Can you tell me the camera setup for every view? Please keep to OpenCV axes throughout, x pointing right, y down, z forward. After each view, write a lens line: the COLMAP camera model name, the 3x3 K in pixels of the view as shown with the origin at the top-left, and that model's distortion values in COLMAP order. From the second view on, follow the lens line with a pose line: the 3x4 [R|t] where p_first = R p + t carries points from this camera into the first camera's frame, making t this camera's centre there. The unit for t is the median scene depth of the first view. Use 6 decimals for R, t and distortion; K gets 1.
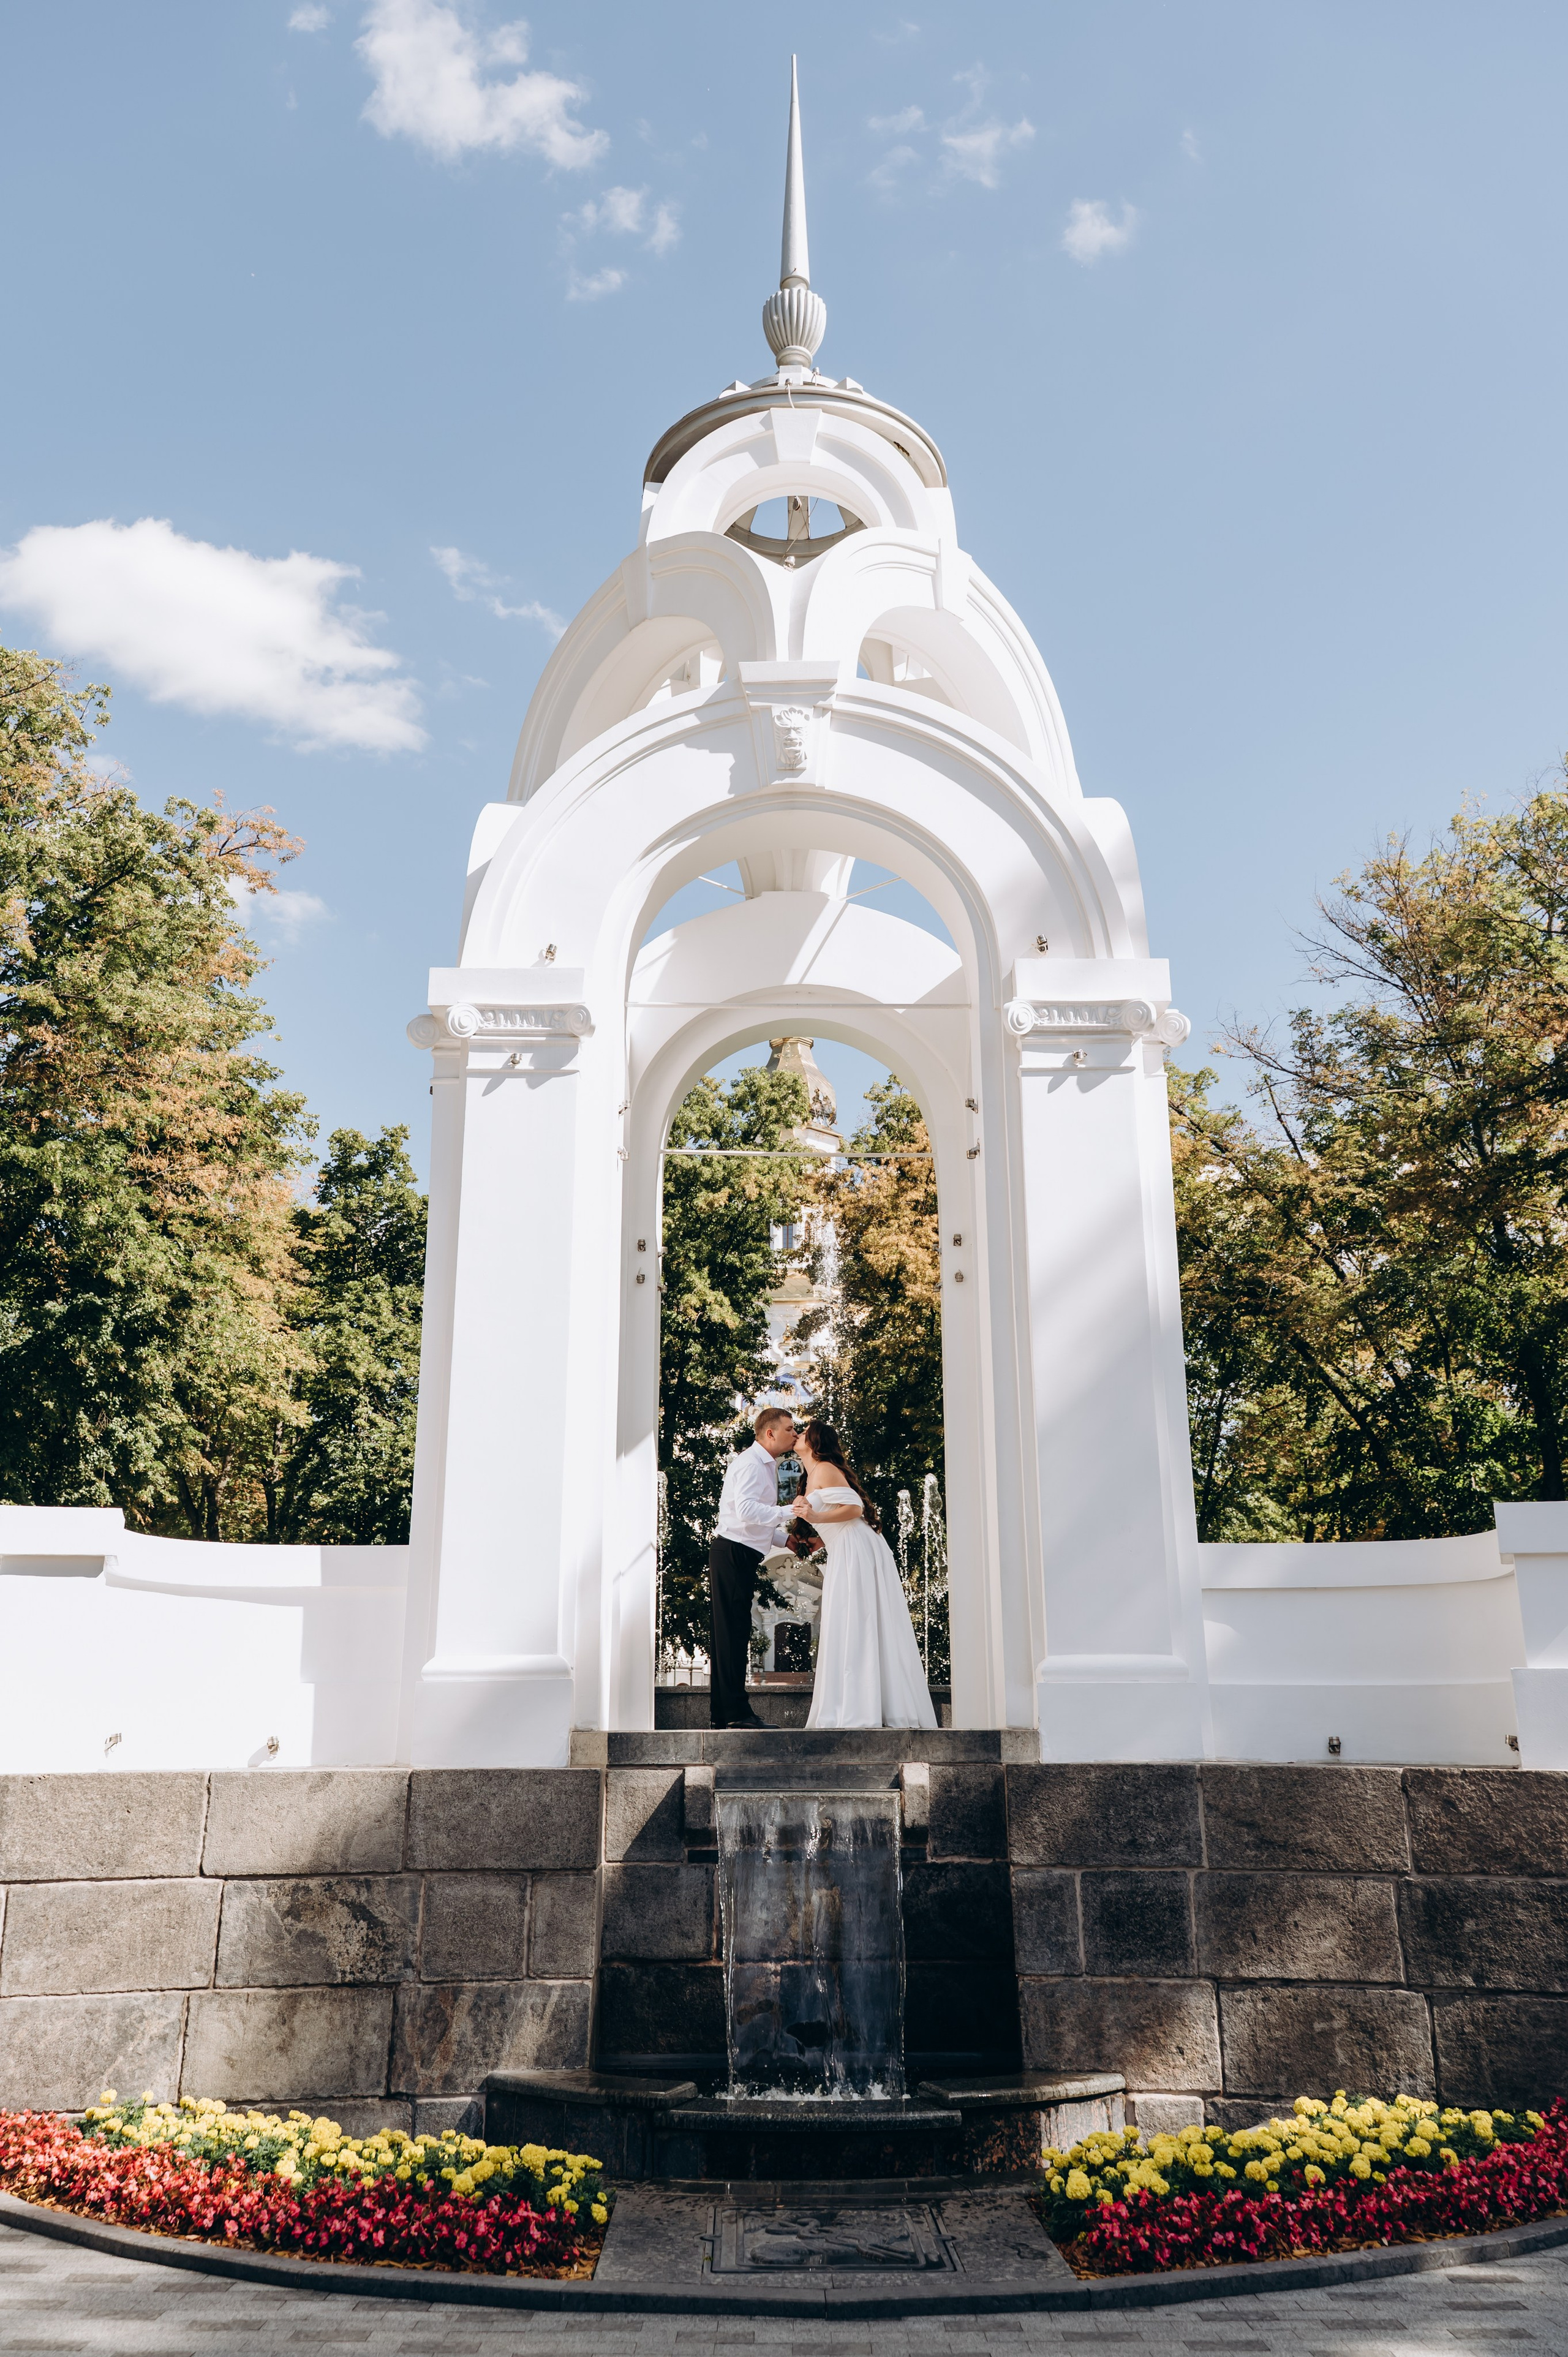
lens RADIAL K [[1907.2, 0, 784.0], [0, 1907.2, 1178.5], [0, 0, 1]] dist [0.131049, -0.103192]
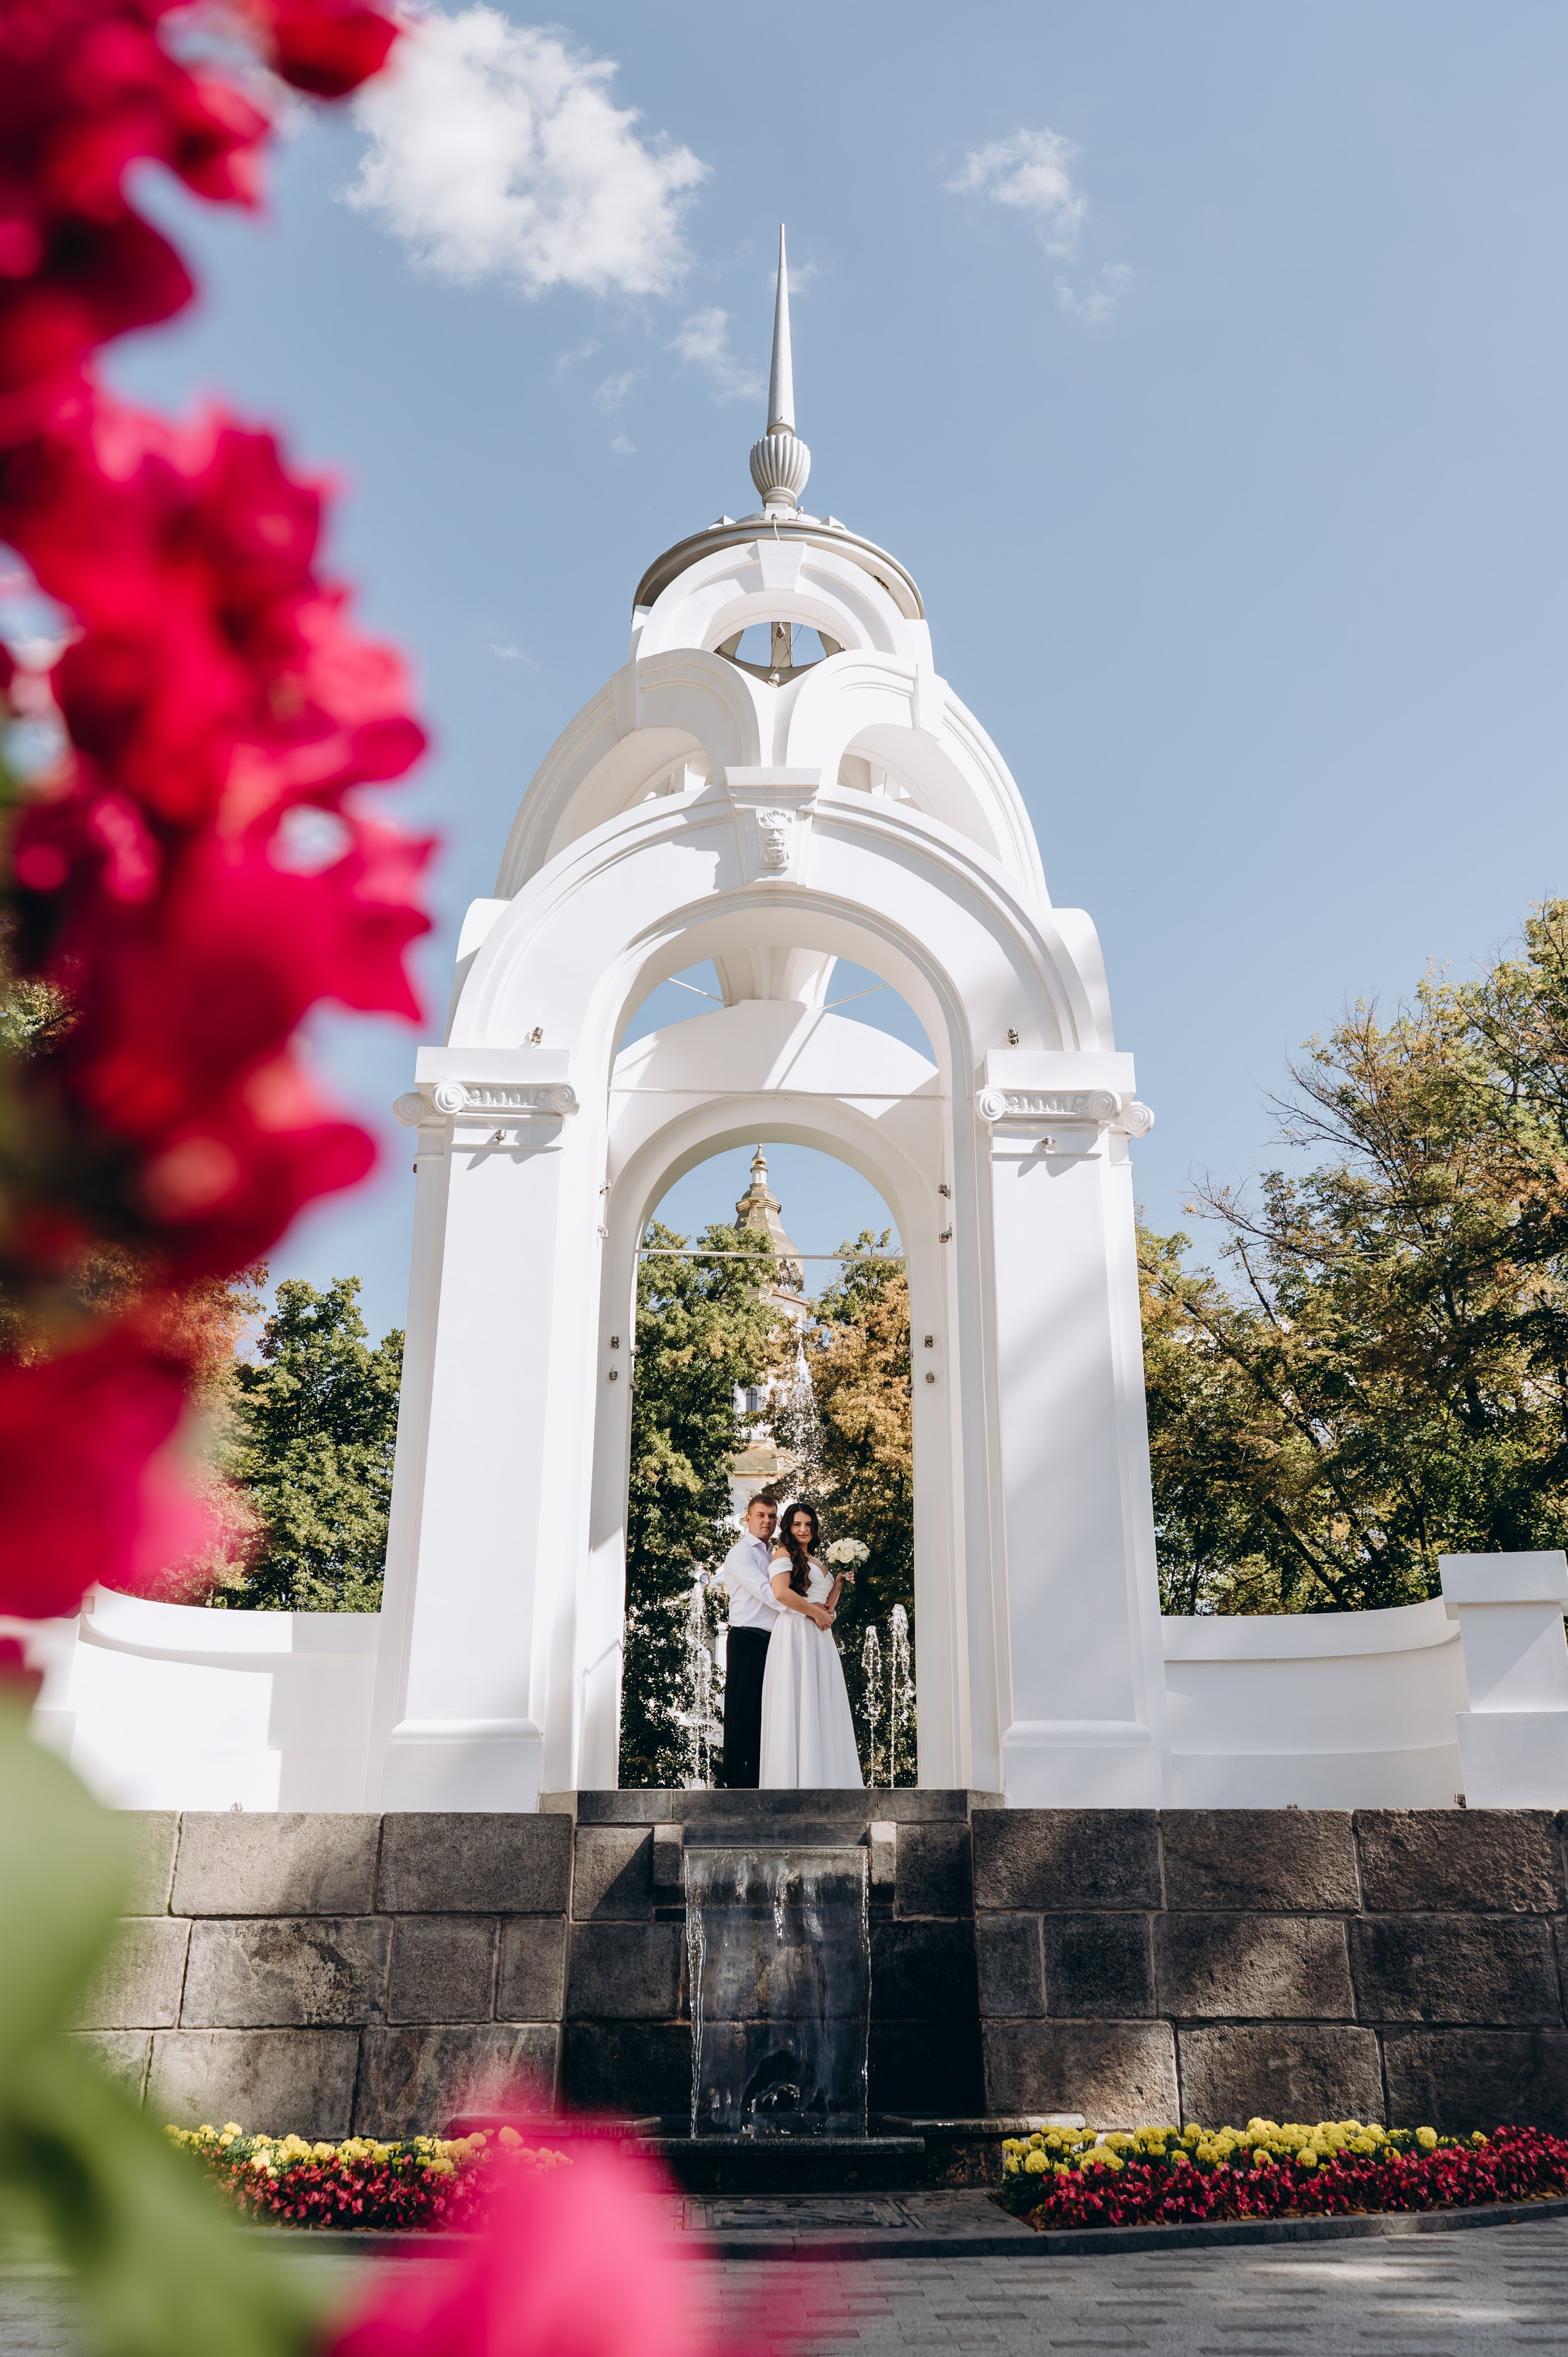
lens RADIAL K [[1977.1, 0, 832.2], [0, 1977.1, 1195.2], [0, 0, 1]] dist [0.133276, -0.098474]
pose [[0.998998, 0.016919, 0.041429, -0.006020], [-0.013474, 0.996536, -0.082067, 0.050055], [-0.042674, 0.081427, 0.995765, -0.056679]]
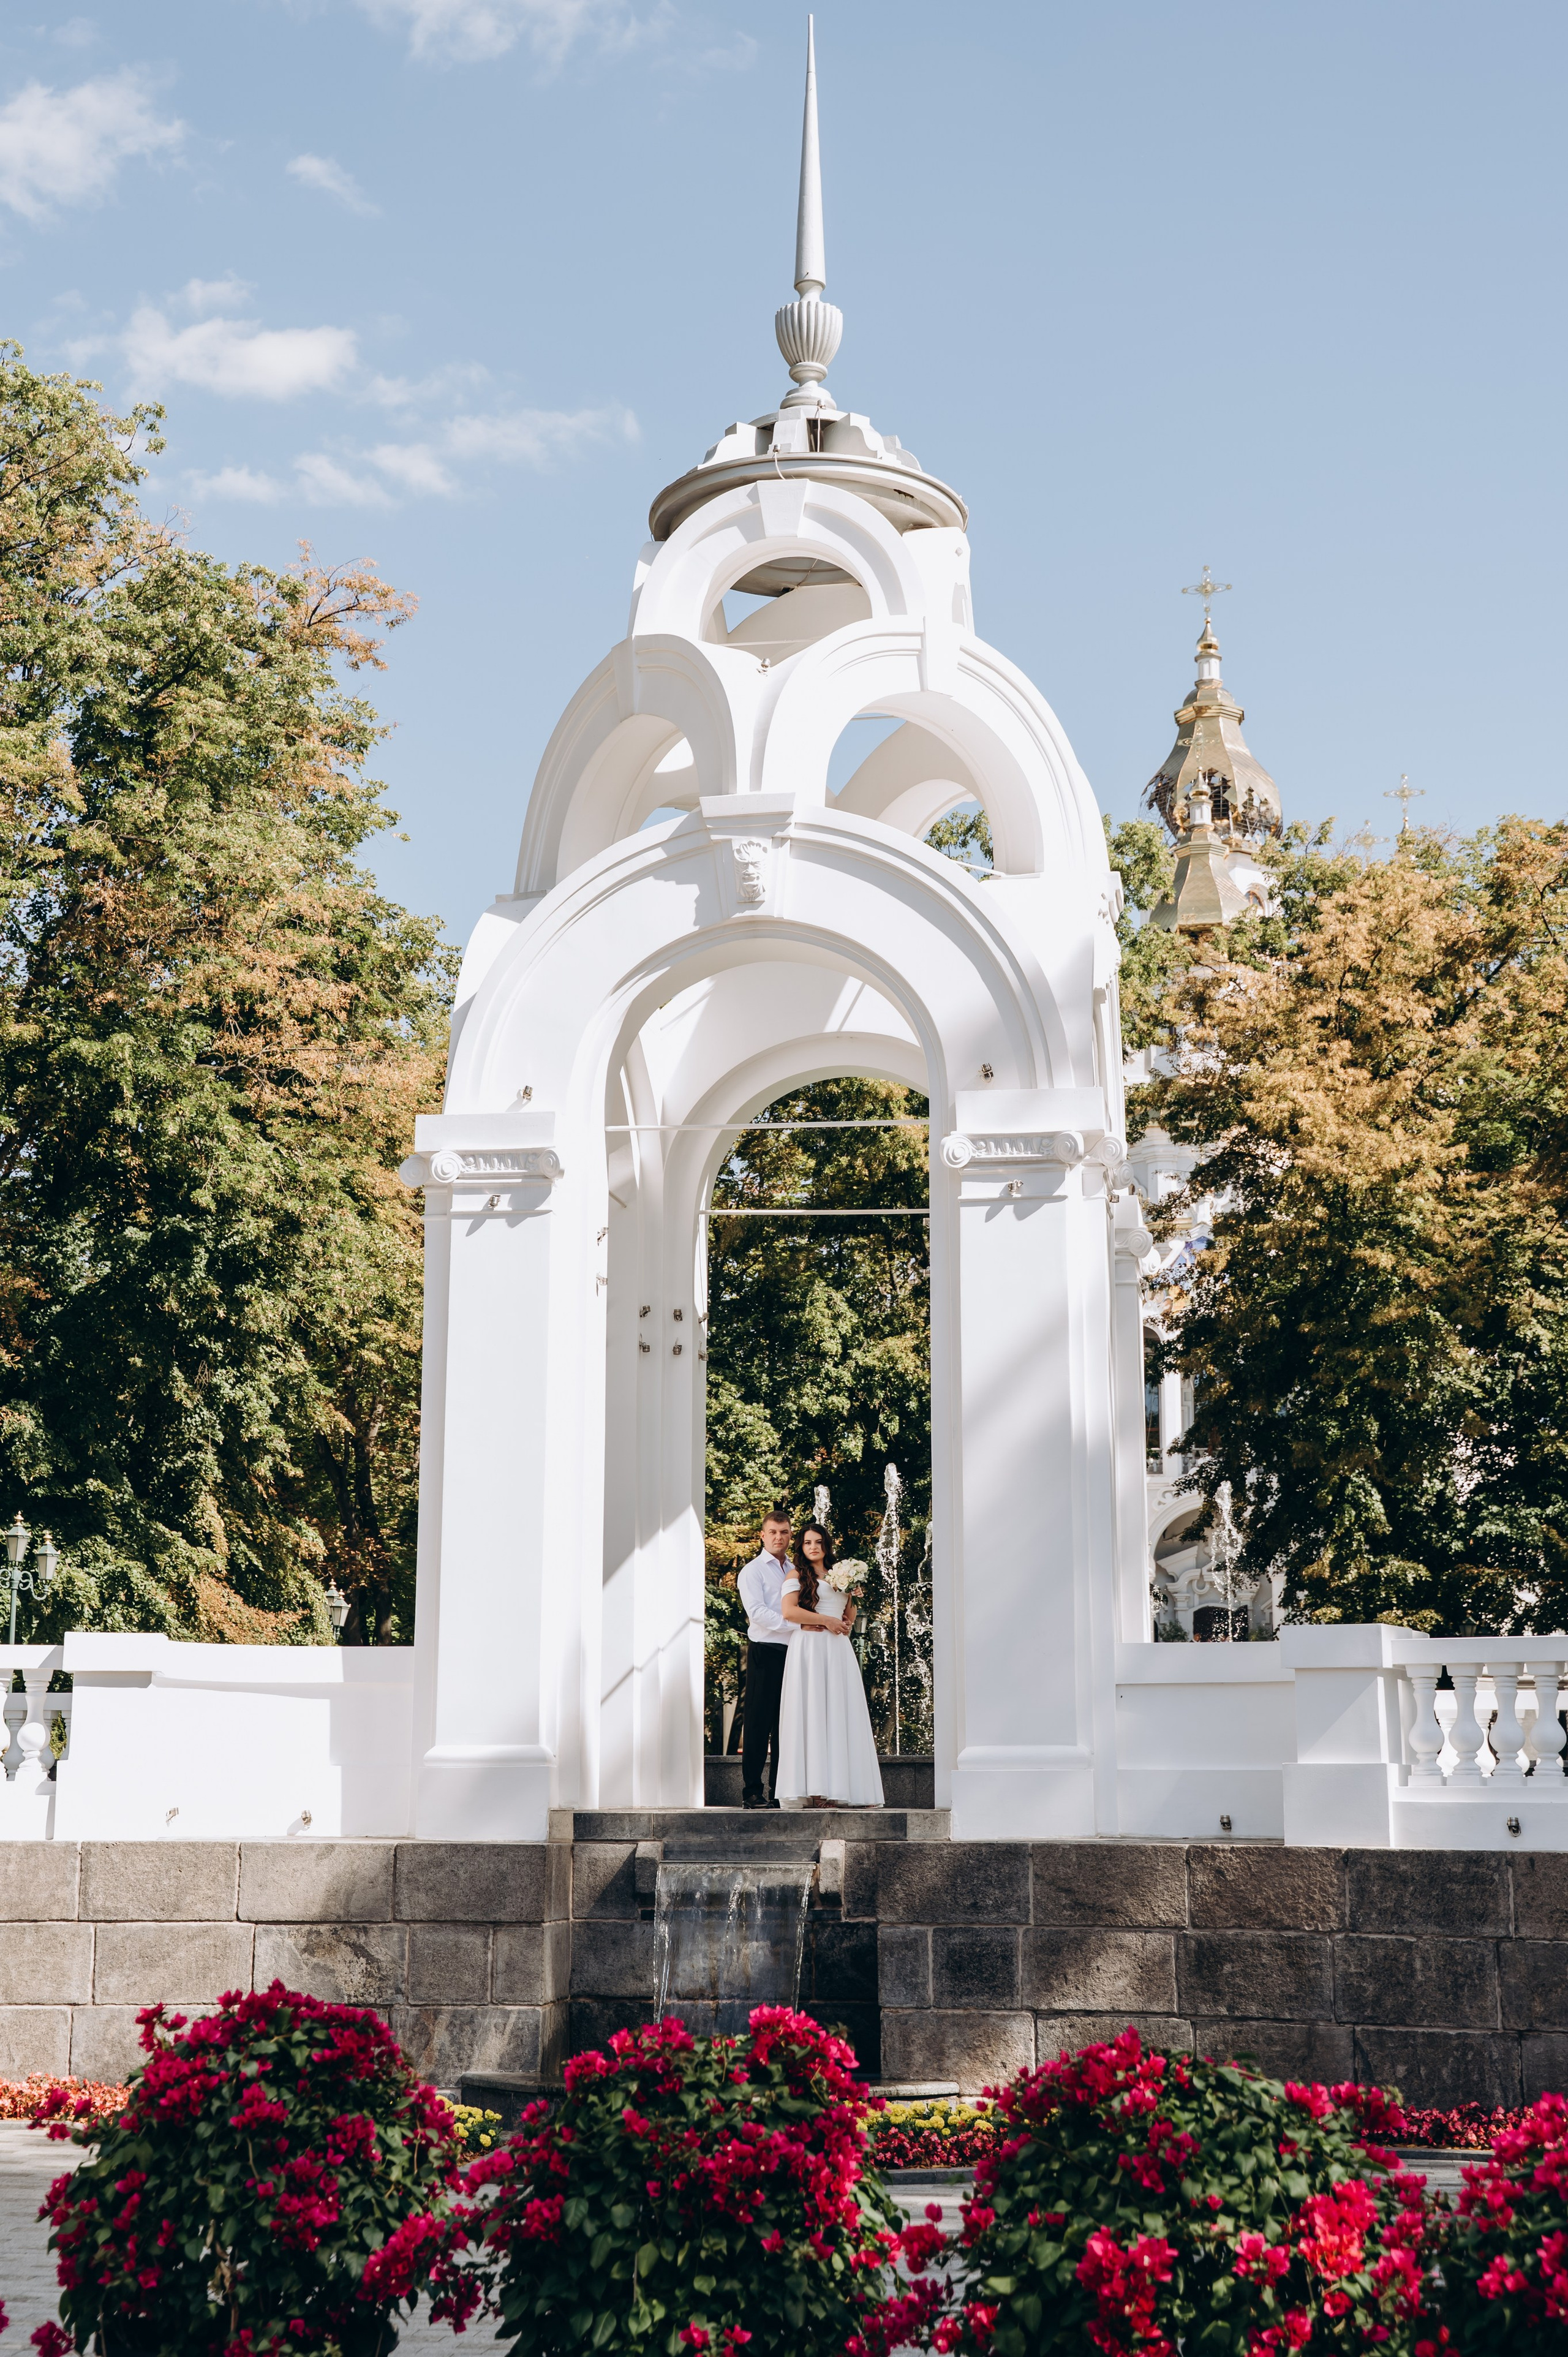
lens RADIAL K [[3130.8, 0, 828.0], [0, 3130.8, 1141.4], [0, 0, 1]] dist [0.040821, 0.006472]
pose [[0.988756, -0.025730, -0.147306, 0.284379], [0.038389, 0.995747, 0.083751, -0.219221], [0.144524, -0.088464, 0.985539, -0.659320]]
